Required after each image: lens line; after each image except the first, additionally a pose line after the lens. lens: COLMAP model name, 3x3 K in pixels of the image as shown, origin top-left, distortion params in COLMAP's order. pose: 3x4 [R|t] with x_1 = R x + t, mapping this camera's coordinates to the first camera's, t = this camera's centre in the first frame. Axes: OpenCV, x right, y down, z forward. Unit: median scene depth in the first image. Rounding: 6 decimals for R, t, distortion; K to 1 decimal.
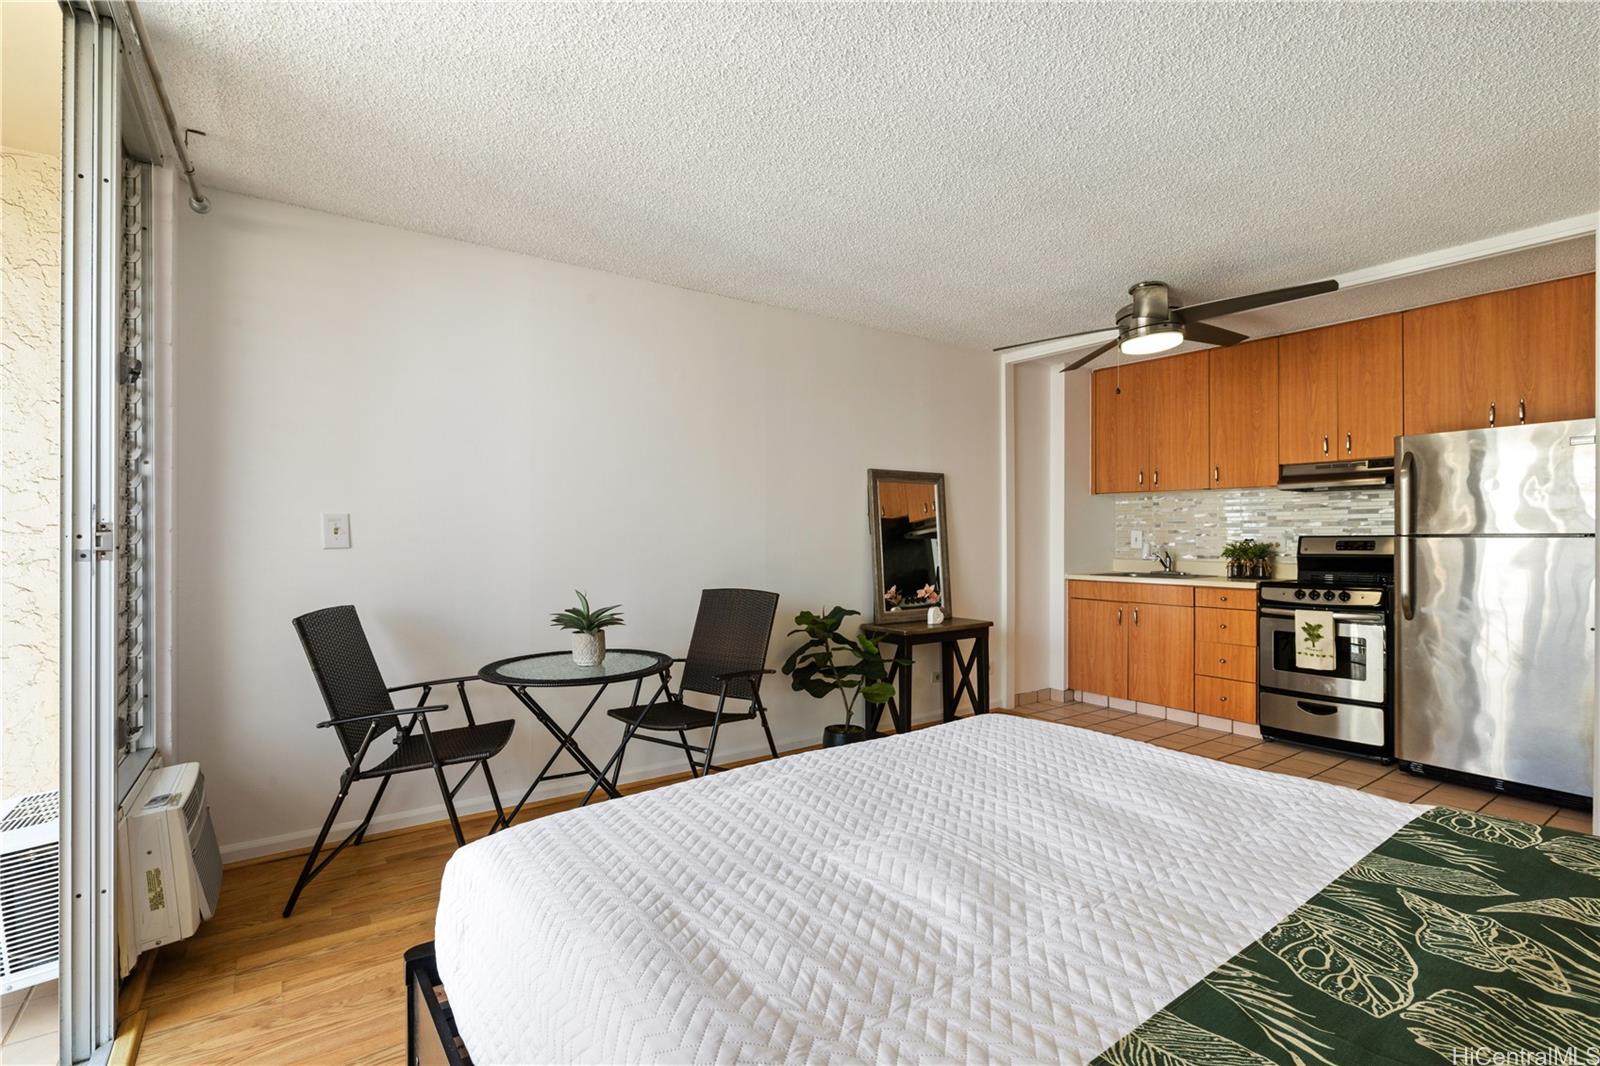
lens RADIAL K [[748.4, 0, 802.1], [0, 748.4, 533.7], [0, 0, 1]] dist [-0.001696, 0.001090]
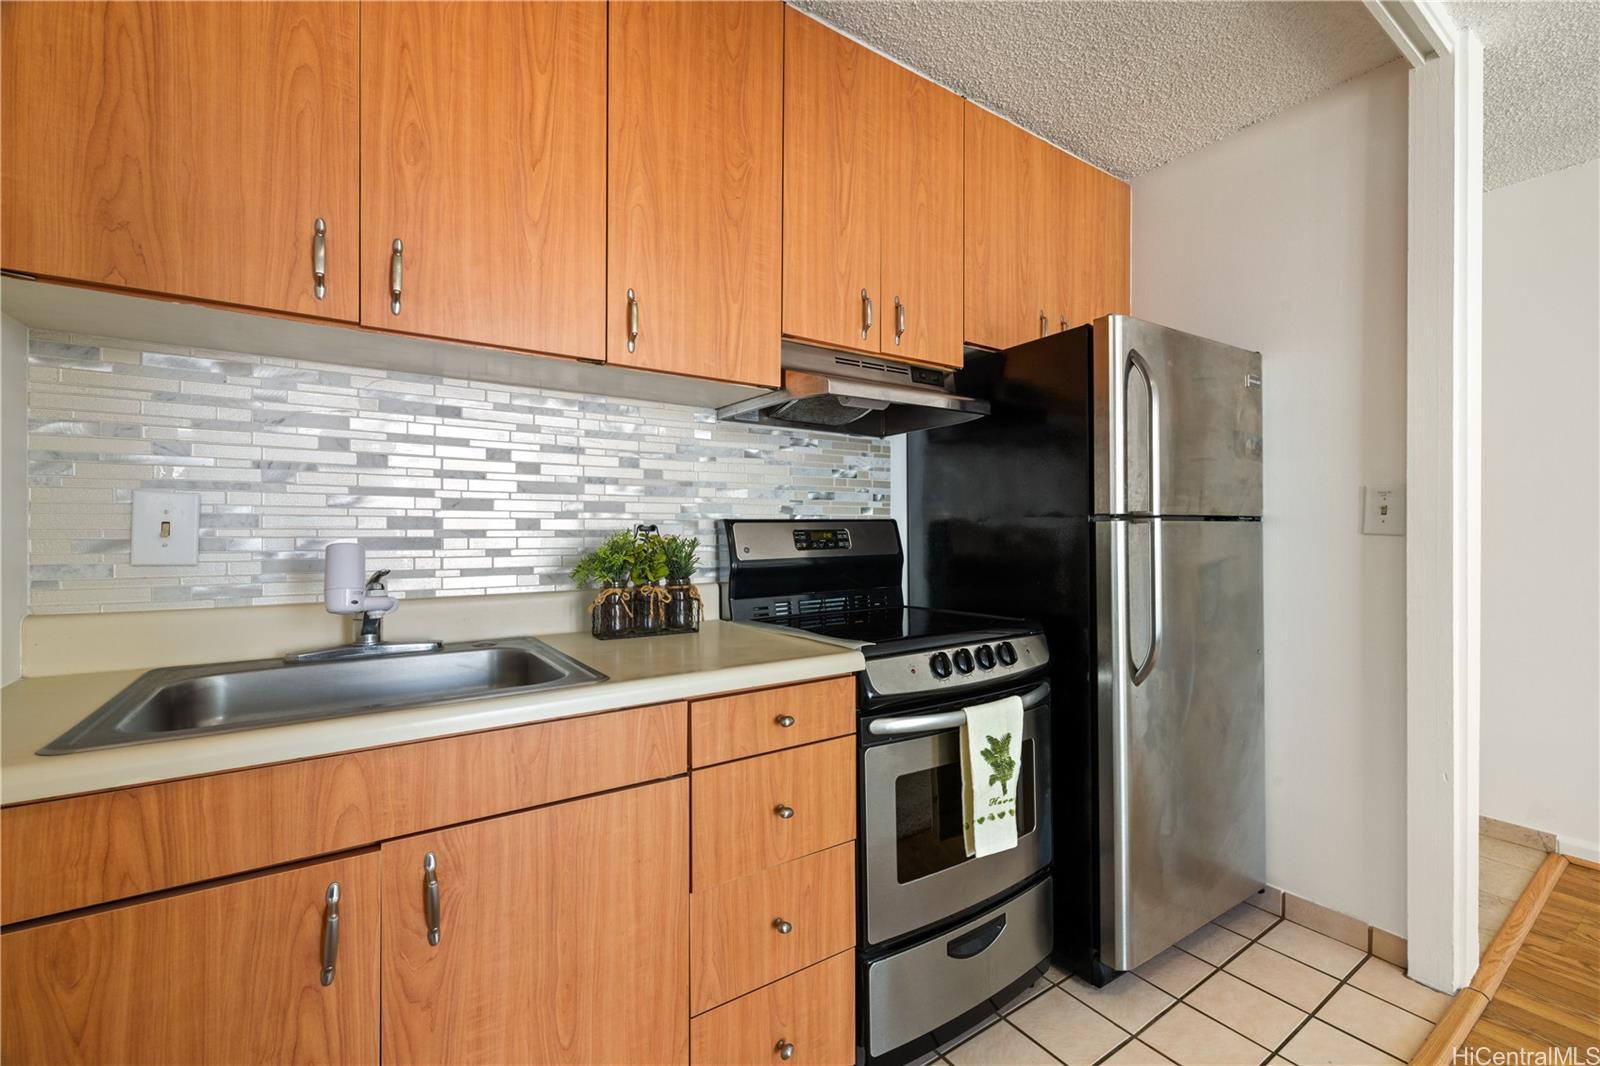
lens RADIAL K [[663.2, 0, 801.2], [0, 663.2, 534.1], [0, 0, 1]] dist [-0.000589, 0.000005]
pose [[0.021278, -0.003360, 0.999768, 0.305827], [-0.001060, 0.999994, 0.003383, 0.011129], [-0.999773, -0.001131, 0.021274, 1.024237]]
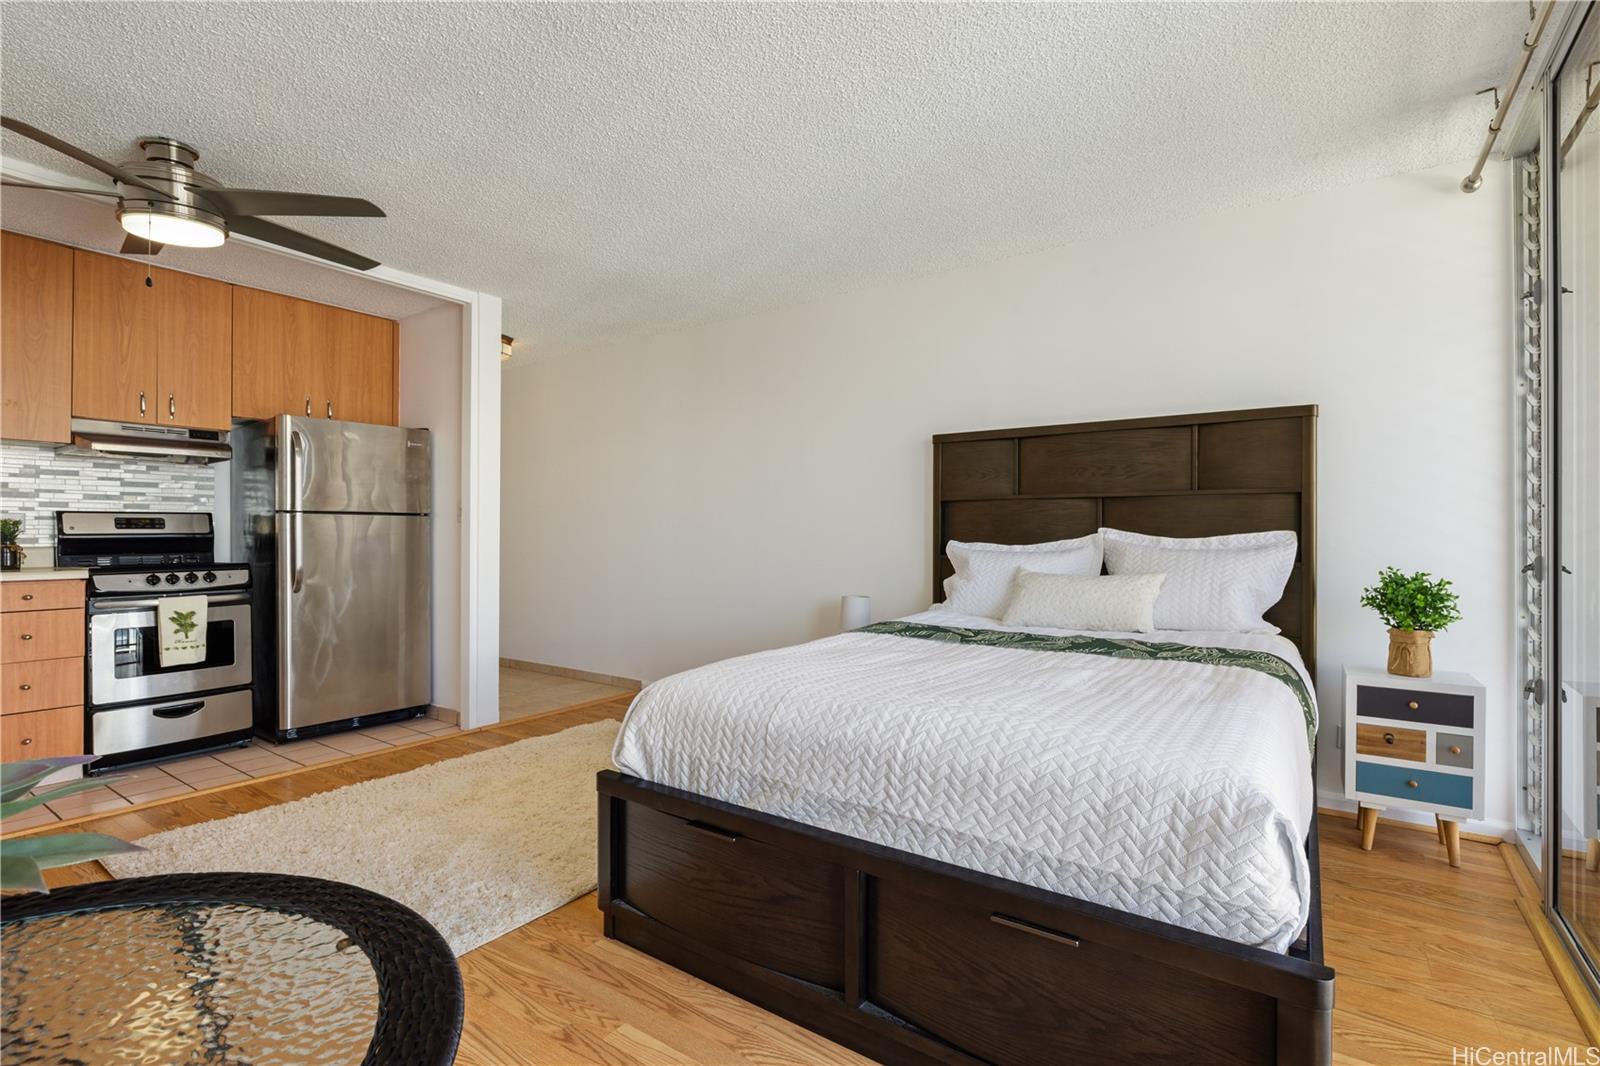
lens RADIAL K [[748.4, 0, 799.2], [0, 748.4, 535.8], [0, 0, 1]] dist [-0.001696, 0.001090]
pose [[-0.319963, -0.000118, 0.947430, -0.336244], [-0.003448, 0.999994, -0.001040, 0.029169], [-0.947424, -0.003600, -0.319962, 0.564187]]
